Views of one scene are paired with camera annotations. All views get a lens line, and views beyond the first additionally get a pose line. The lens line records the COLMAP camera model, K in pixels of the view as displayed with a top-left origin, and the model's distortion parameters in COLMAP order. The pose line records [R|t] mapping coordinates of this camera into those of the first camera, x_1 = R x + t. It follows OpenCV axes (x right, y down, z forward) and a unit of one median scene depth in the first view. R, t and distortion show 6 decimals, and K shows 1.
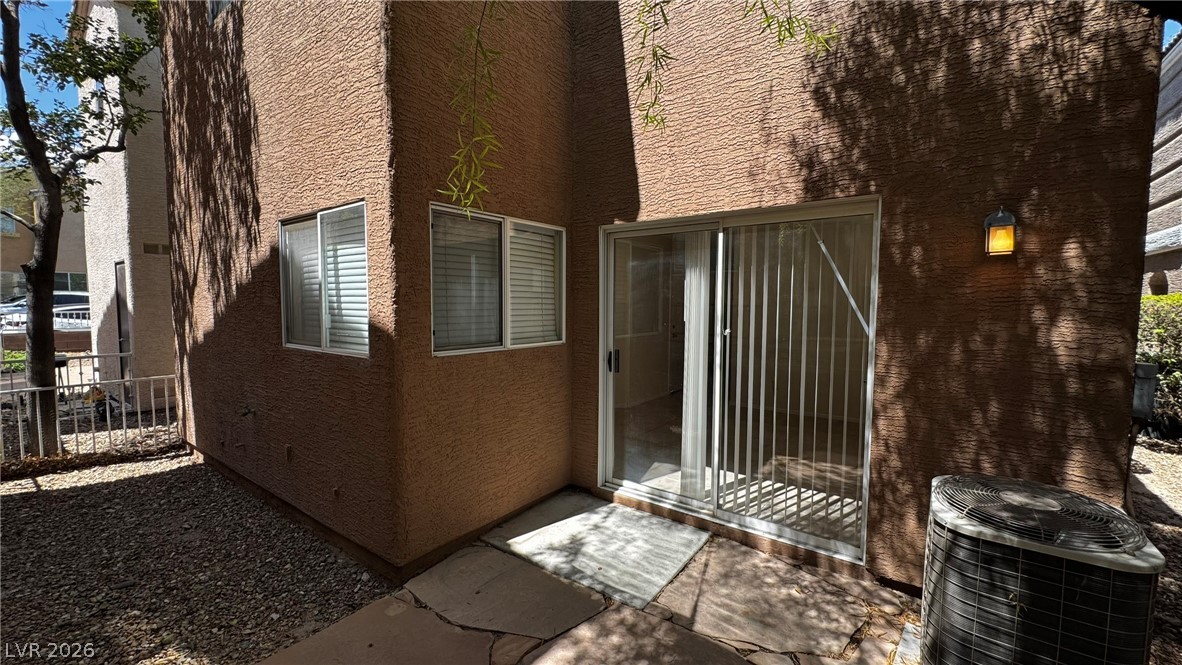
lens RADIAL K [[475.0, 0, 591.0], [0, 475.0, 332.5], [0, 0, 1]] dist [-0.004769, 0.000818]
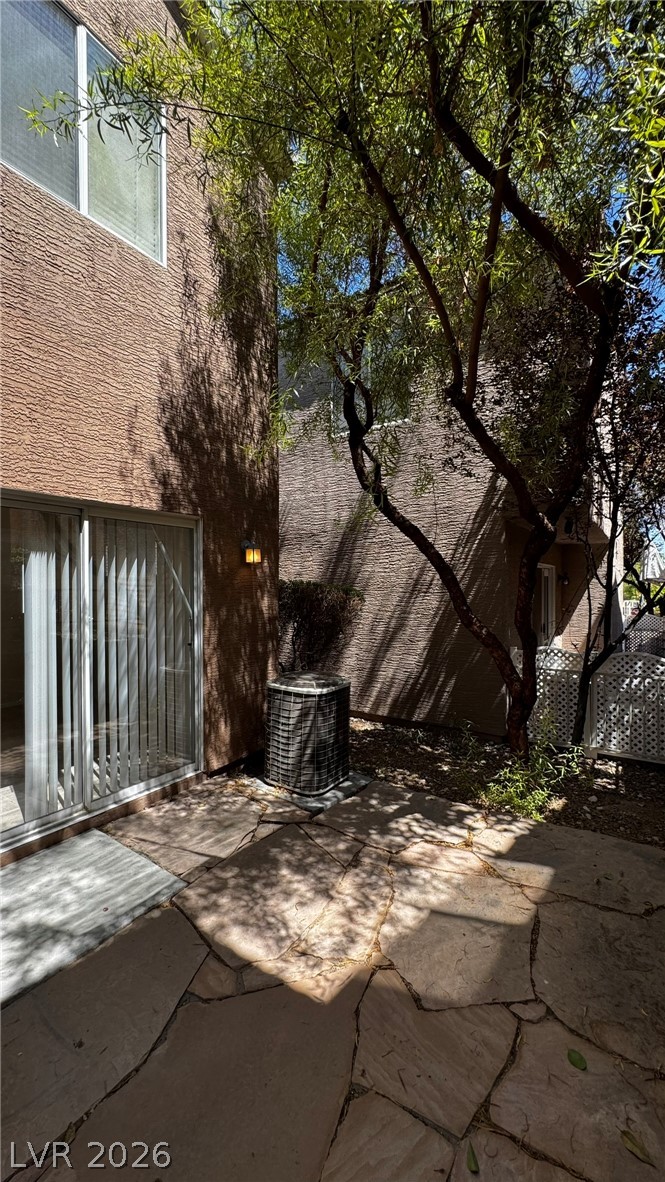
lens RADIAL K [[475.0, 0, 332.5], [0, 475.0, 591.0], [0, 0, 1]] dist [-0.004769, 0.000818]
pose [[-0.049583, -0.016301, 0.998637, -0.862656], [0.064266, 0.997743, 0.019478, -0.056822], [-0.996700, 0.065144, -0.048424, 0.630022]]
